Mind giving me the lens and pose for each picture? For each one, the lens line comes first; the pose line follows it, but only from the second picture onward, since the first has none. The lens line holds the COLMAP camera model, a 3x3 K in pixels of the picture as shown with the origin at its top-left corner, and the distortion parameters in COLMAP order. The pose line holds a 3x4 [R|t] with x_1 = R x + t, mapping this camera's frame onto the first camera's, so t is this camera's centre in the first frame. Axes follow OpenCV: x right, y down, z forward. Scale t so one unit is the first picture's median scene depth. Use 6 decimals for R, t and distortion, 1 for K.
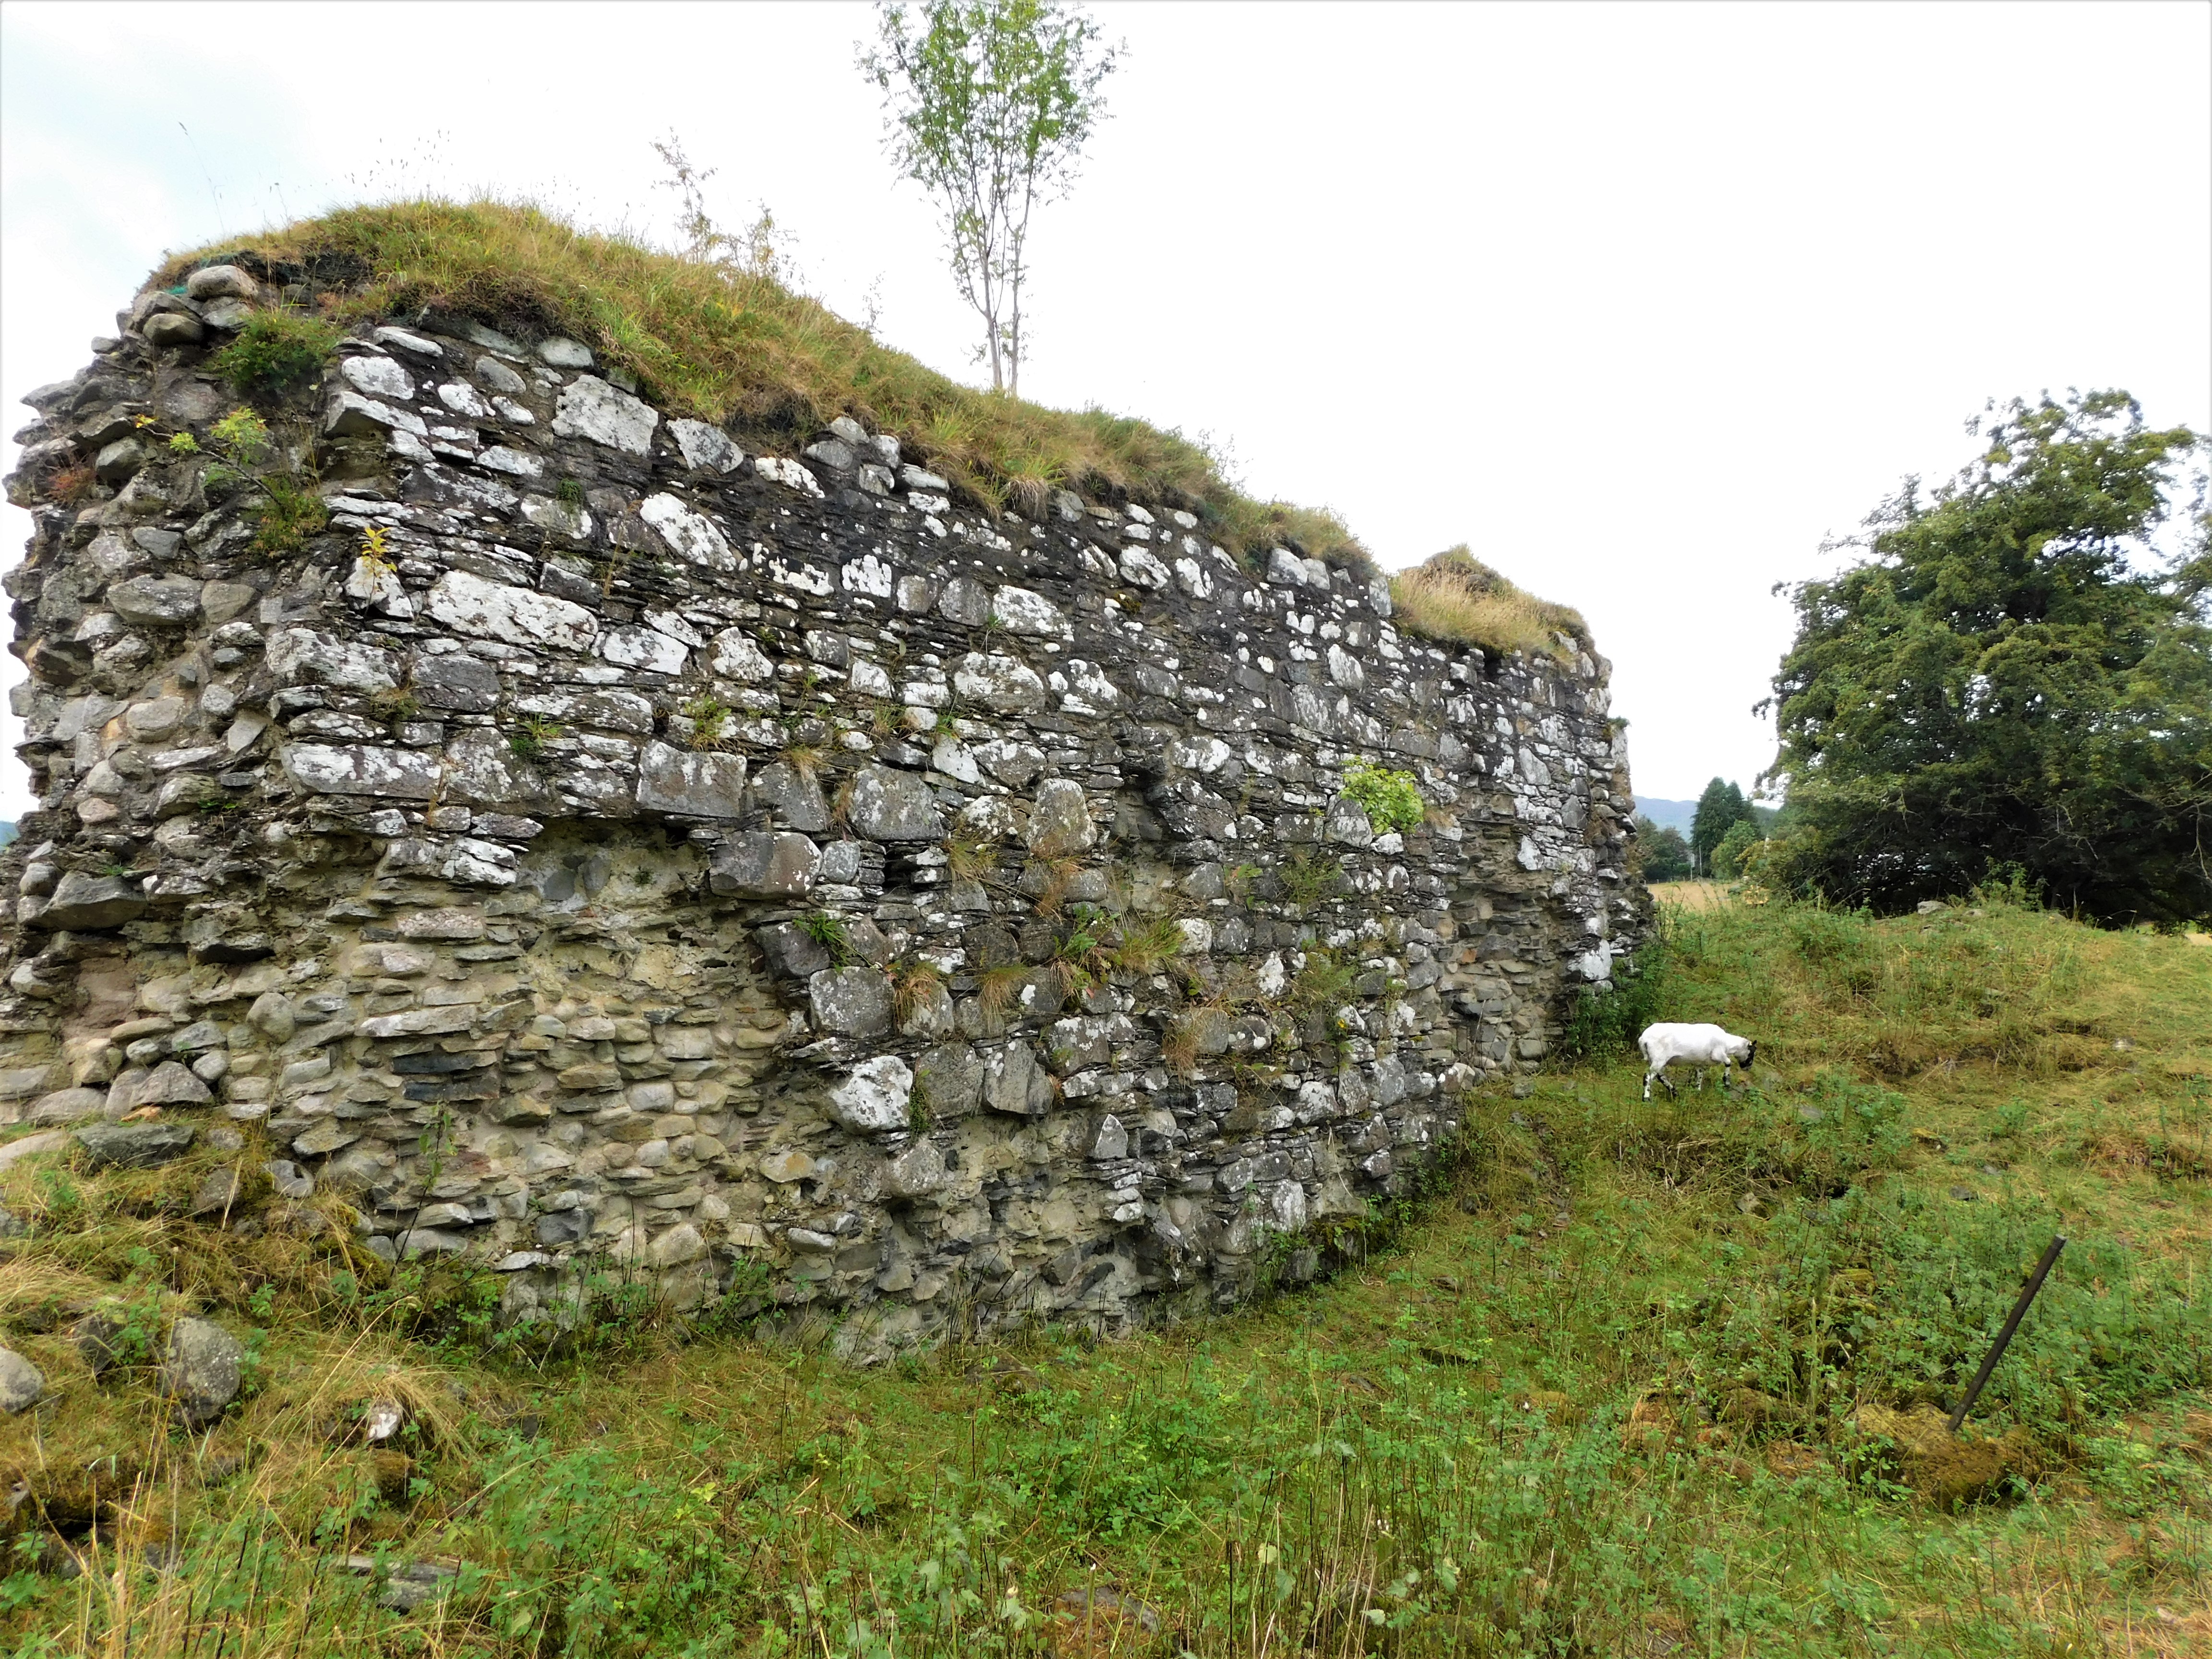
lens RADIAL K [[1539.3, 0, 1102.3], [0, 1539.3, 832.0], [0, 0, 1]] dist [-0.054816, 0.004922]
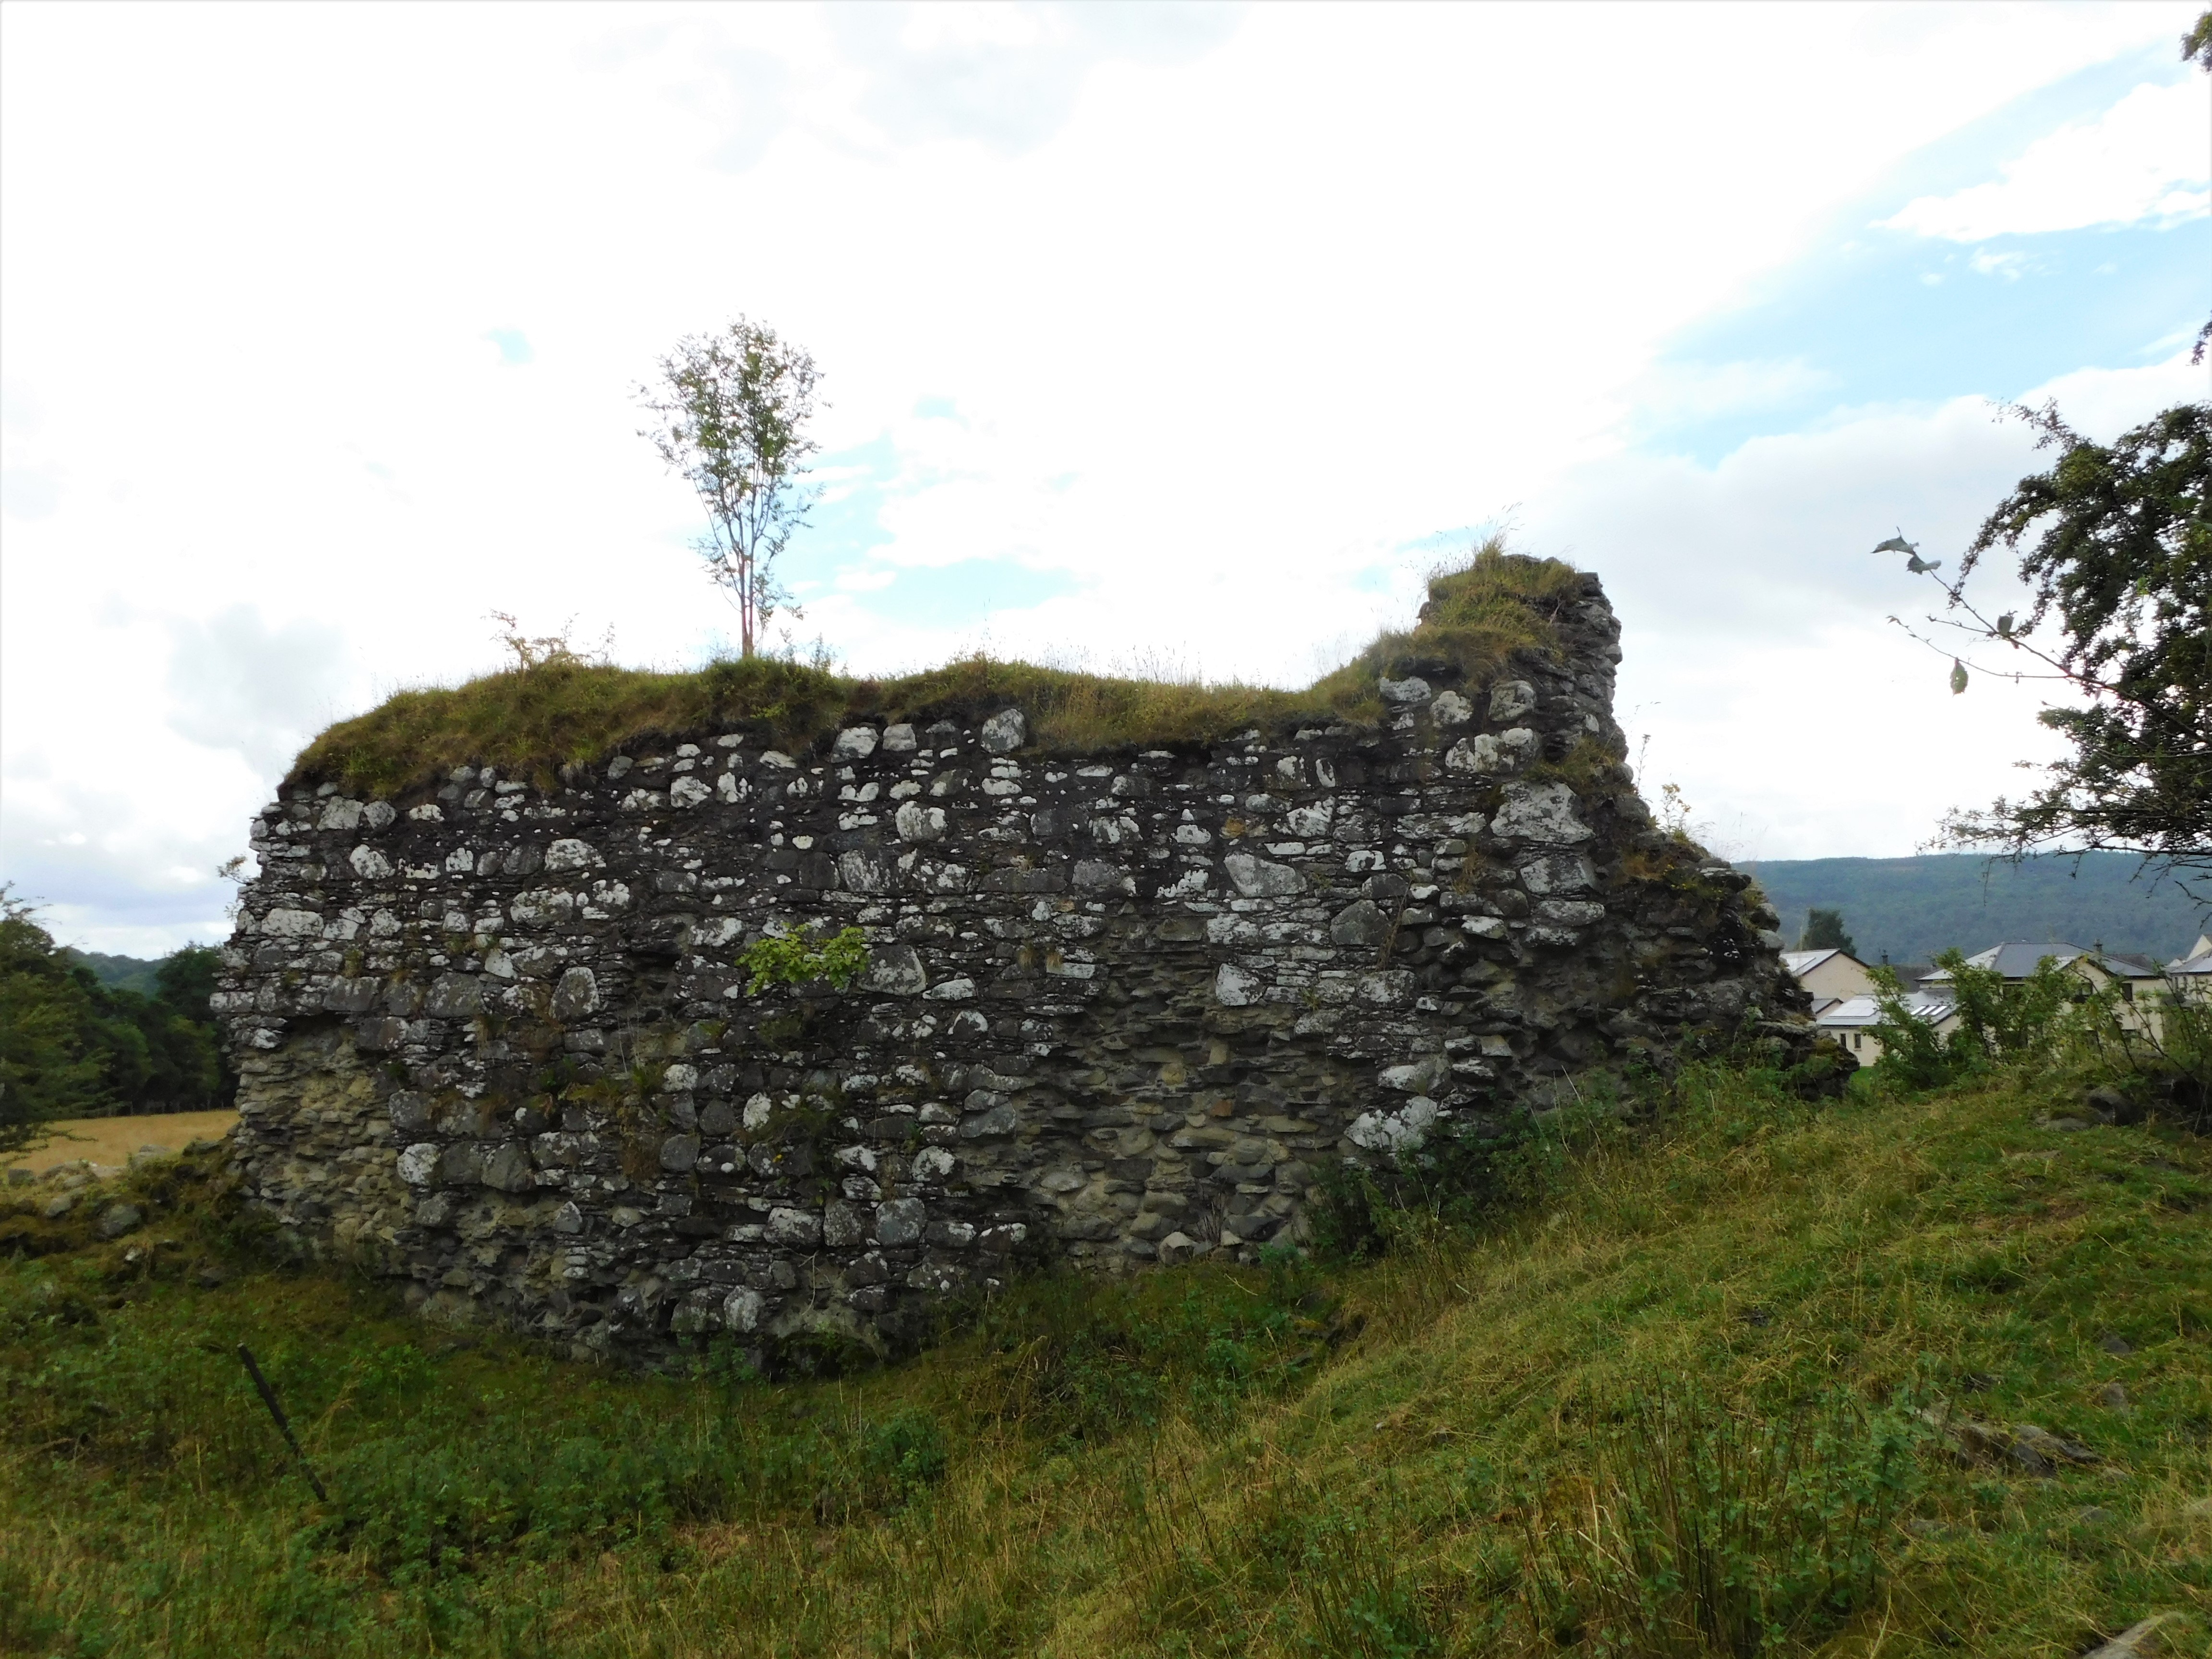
lens RADIAL K [[1929.9, 0, 1110.4], [0, 1929.9, 830.0], [0, 0, 1]] dist [-0.008558, -0.003803]
pose [[0.273365, -0.086084, -0.958051, 1.988109], [0.069545, 0.995150, -0.069574, -0.001685], [0.959393, -0.047608, 0.278025, 1.045756]]
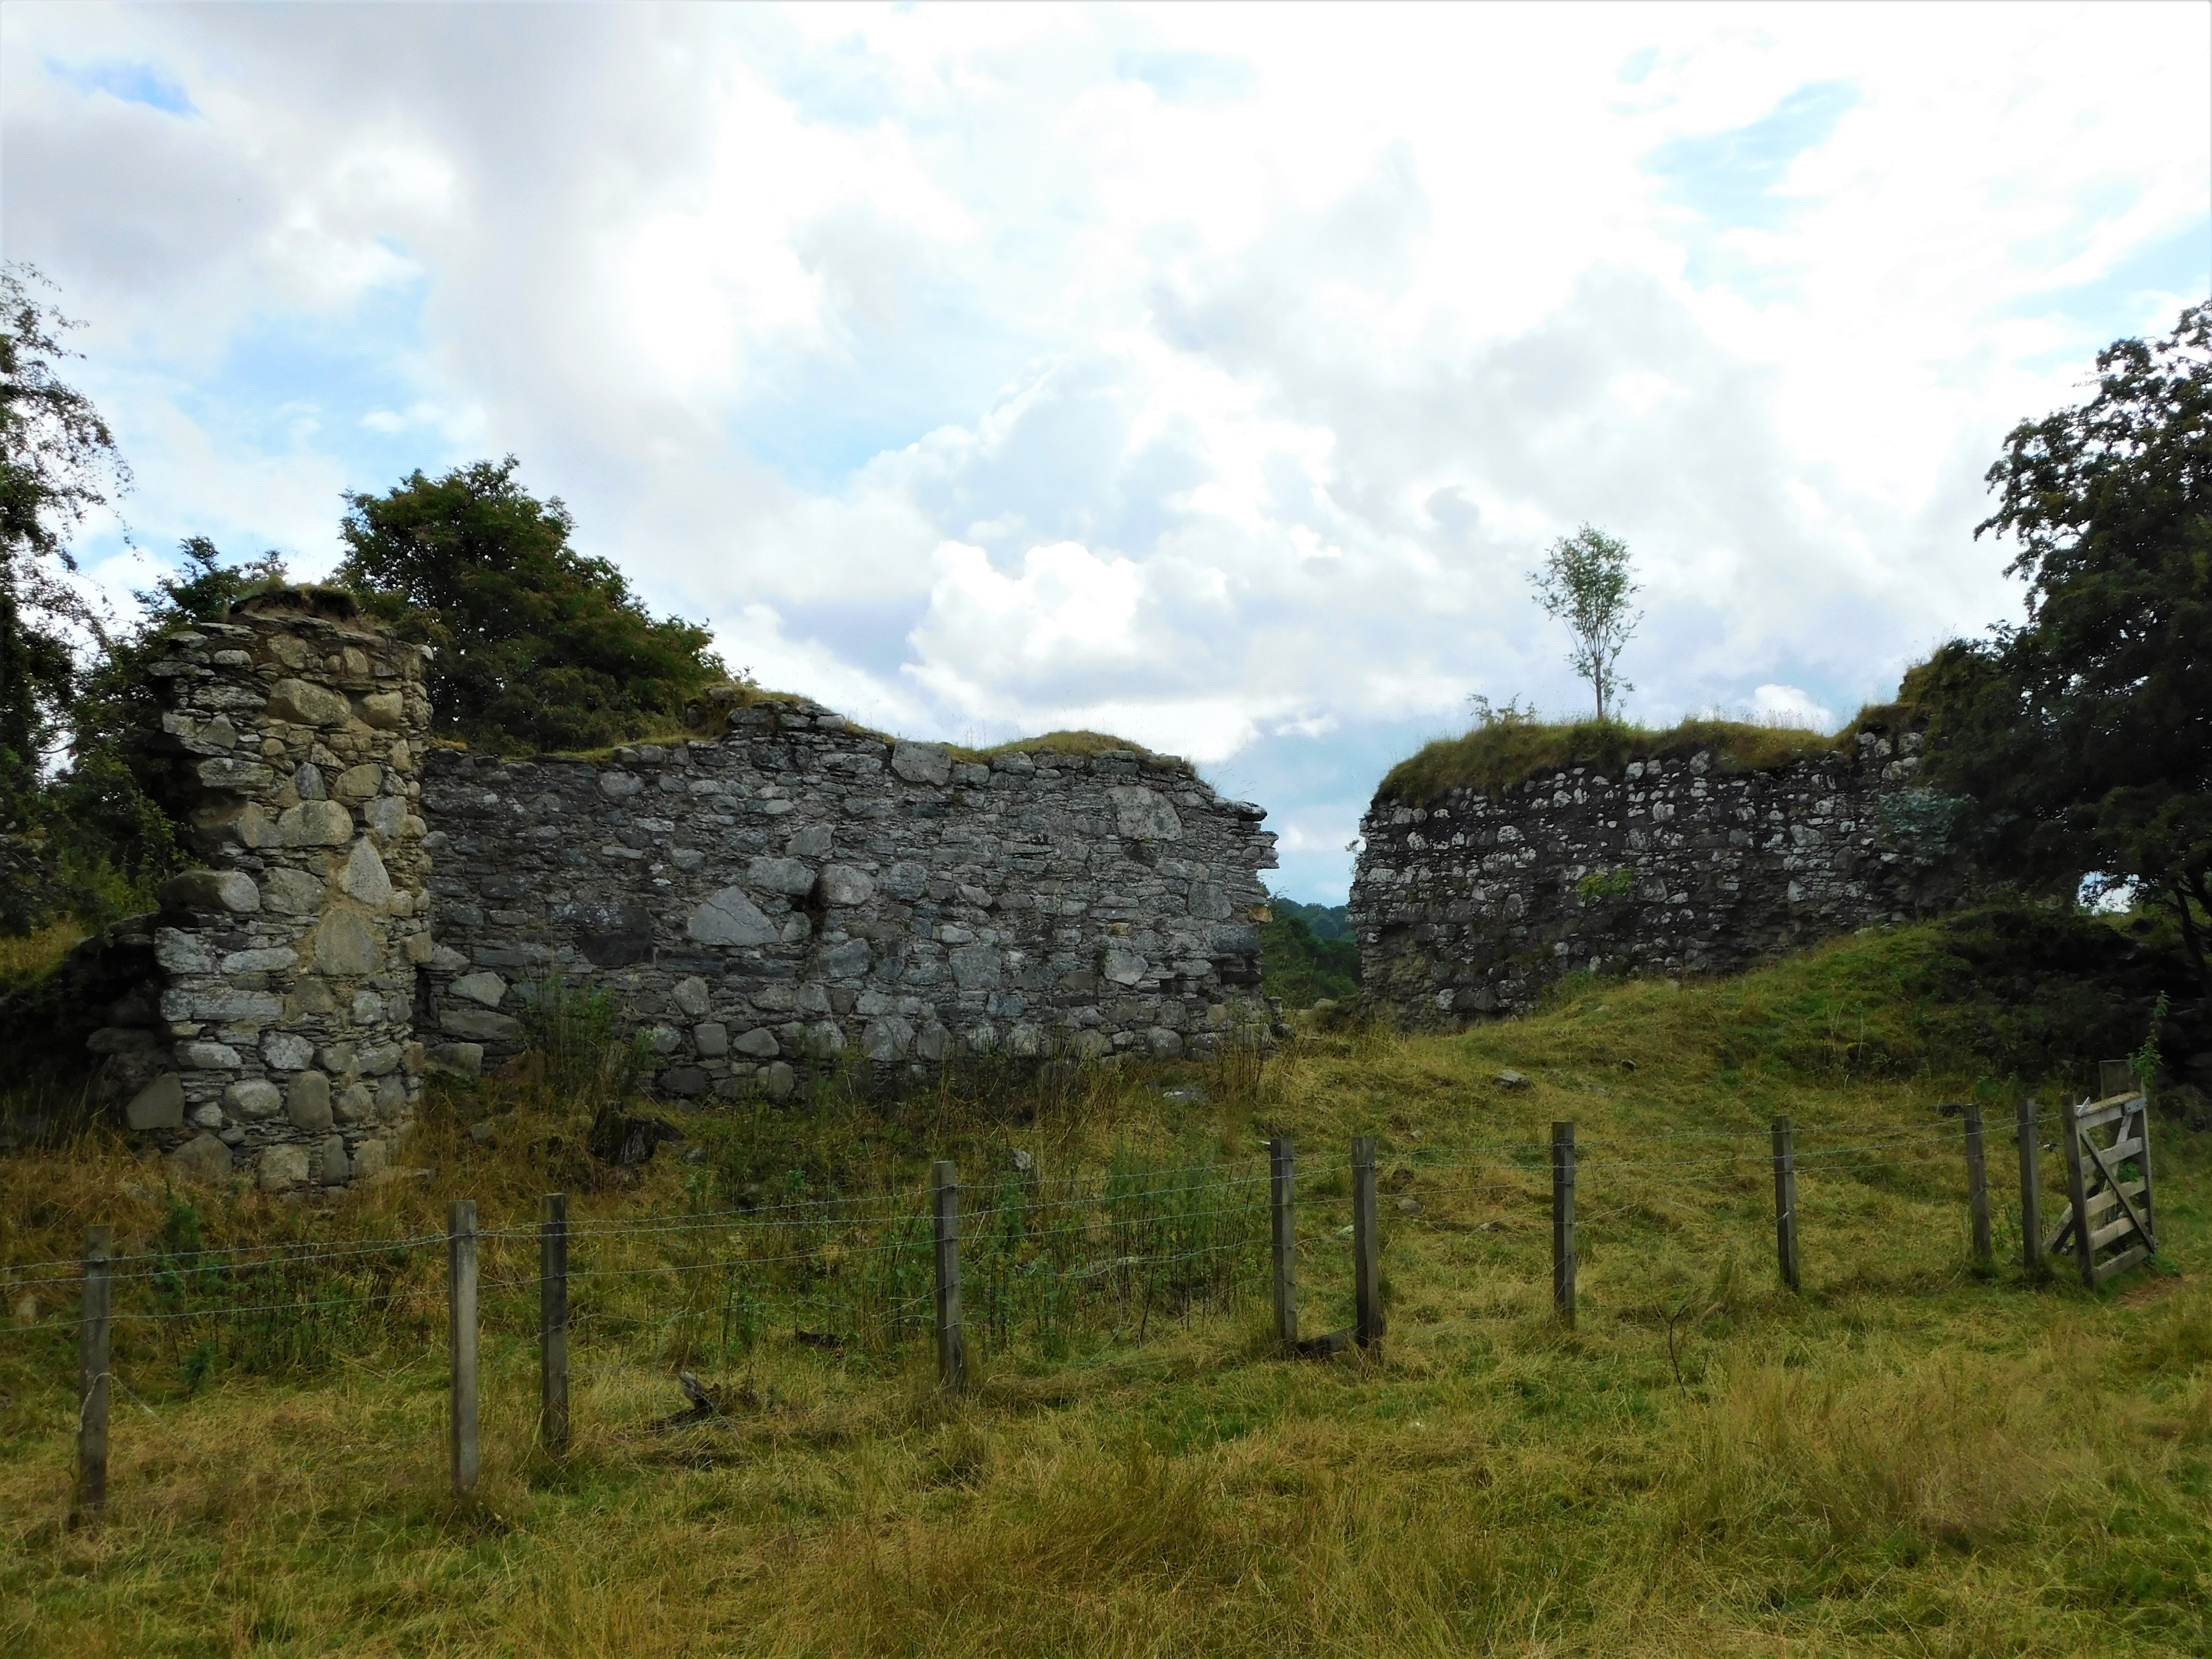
lens RADIAL K [[2609.0, 0, 1099.0], [0, 2609.0, 829.3], [0, 0, 1]] dist [-0.008934, 0.000000]
pose [[-0.285225, -0.044649, -0.957420, 4.962084], [0.090708, 0.993173, -0.073339, 0.134210], [0.954159, -0.107763, -0.279228, 1.711284]]
